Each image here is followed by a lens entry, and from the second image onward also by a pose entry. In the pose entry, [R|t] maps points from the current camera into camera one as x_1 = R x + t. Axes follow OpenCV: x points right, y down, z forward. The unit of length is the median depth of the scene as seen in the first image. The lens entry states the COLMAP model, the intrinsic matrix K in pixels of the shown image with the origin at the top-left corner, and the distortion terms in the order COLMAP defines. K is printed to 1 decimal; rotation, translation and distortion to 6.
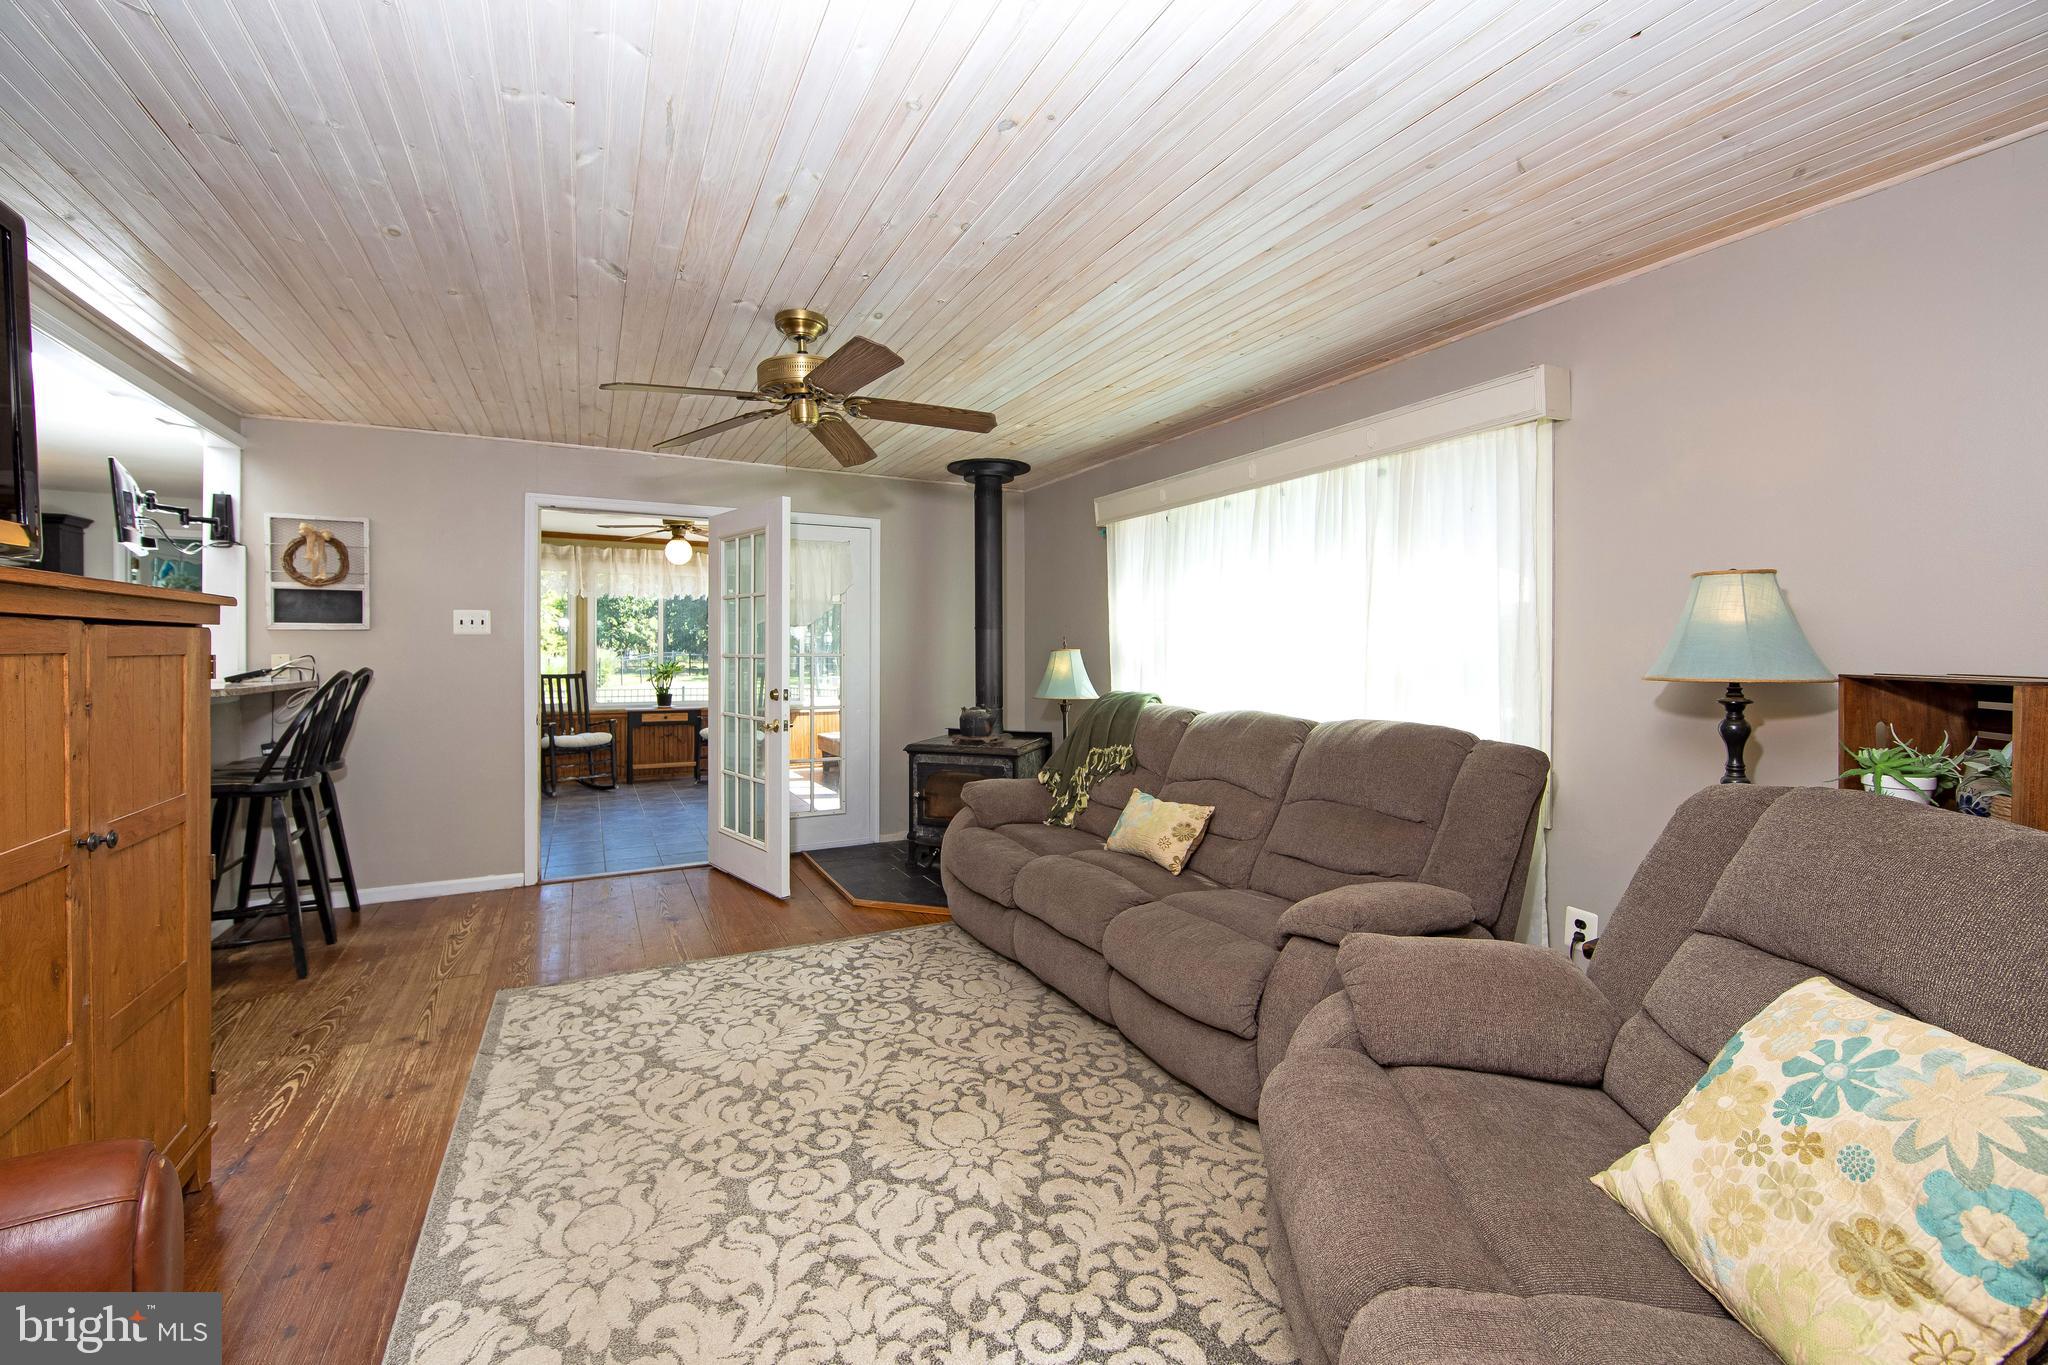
lens RADIAL K [[812.1, 0, 1011.5], [0, 812.1, 650.9], [0, 0, 1]] dist [-0.009792, 0.001521]
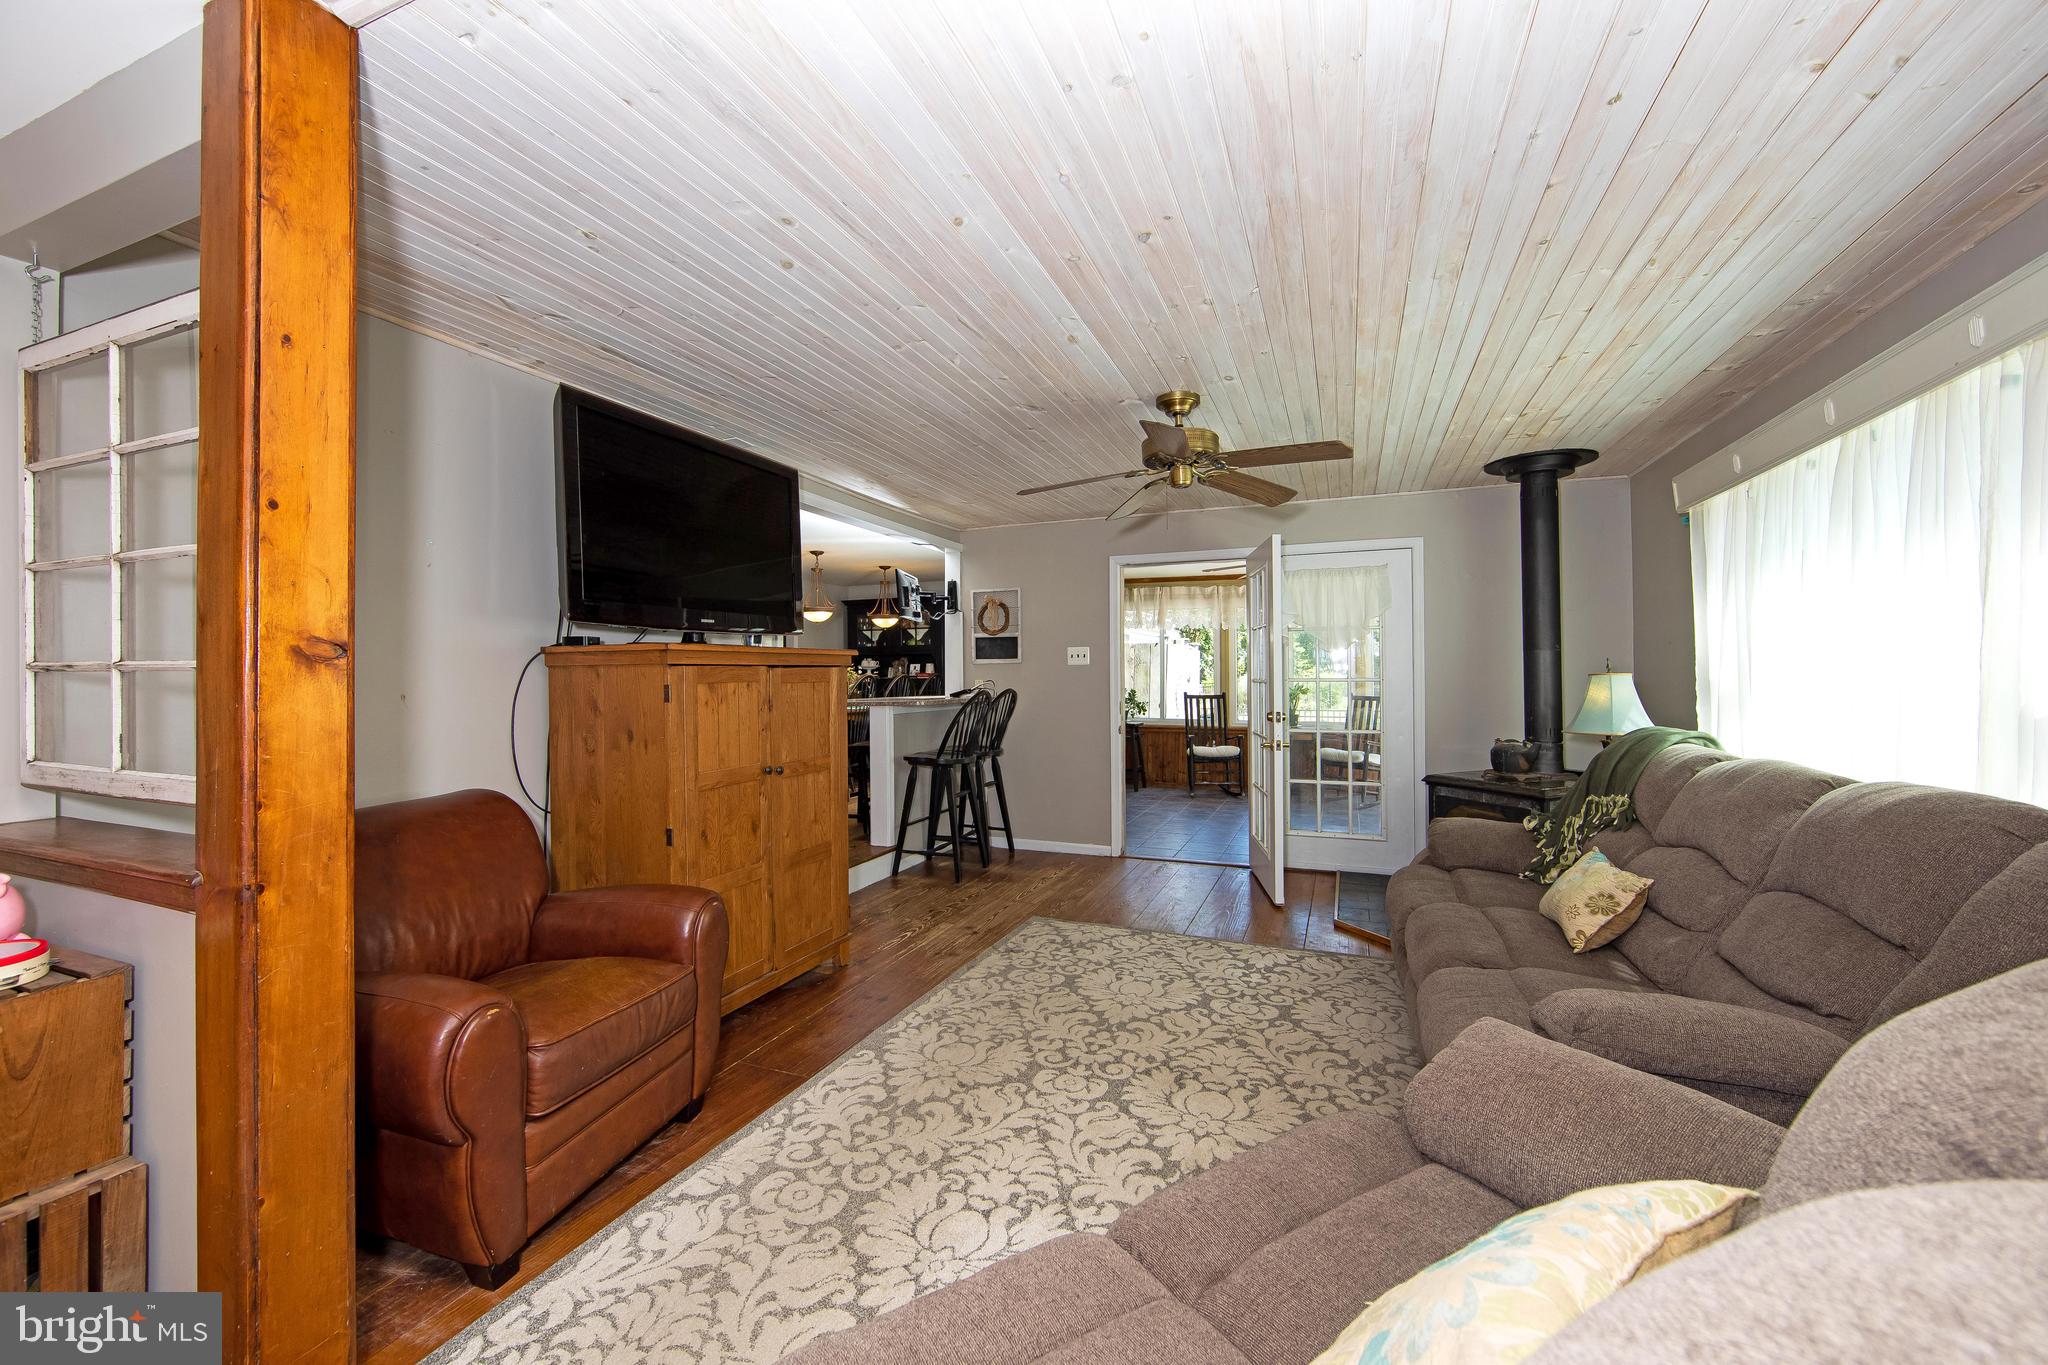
lens RADIAL K [[812.1, 0, 1026.7], [0, 812.1, 666.7], [0, 0, 1]] dist [-0.009792, 0.001521]
pose [[0.652699, -0.011642, -0.757528, 0.480402], [0.005541, 0.999929, -0.010593, -0.004483], [0.757597, 0.002717, 0.652717, 0.057866]]
